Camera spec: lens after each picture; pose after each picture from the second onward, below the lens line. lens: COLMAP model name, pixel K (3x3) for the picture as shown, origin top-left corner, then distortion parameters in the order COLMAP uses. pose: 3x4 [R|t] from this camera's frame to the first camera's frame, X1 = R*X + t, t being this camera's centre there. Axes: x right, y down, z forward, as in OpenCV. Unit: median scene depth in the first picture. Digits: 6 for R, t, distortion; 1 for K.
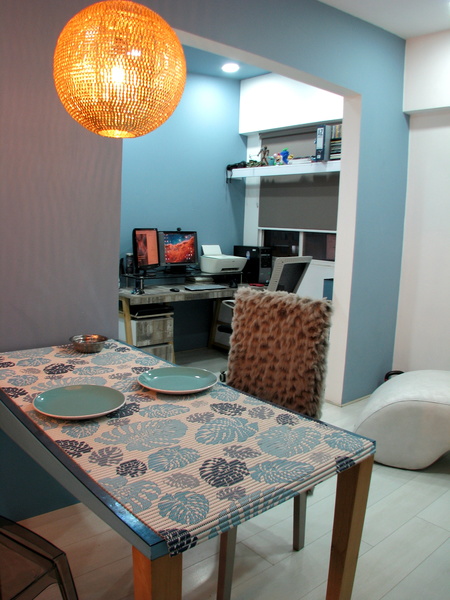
lens RADIAL K [[492.6, 0, 225.0], [0, 492.6, 300.0], [0, 0, 1]] dist [-0.211718, 0.092166]
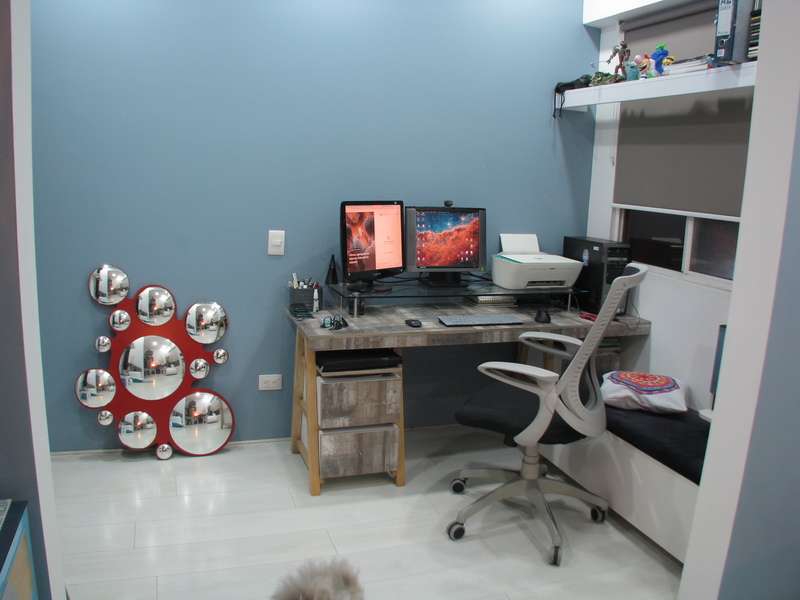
lens RADIAL K [[656.8, 0, 400.0], [0, 656.8, 300.0], [0, 0, 1]] dist [-0.211718, 0.092166]
pose [[0.930977, 0.074138, -0.357472, 0.117292], [-0.066143, 0.997212, 0.034558, -0.060819], [0.359037, -0.008528, 0.933284, 0.316604]]
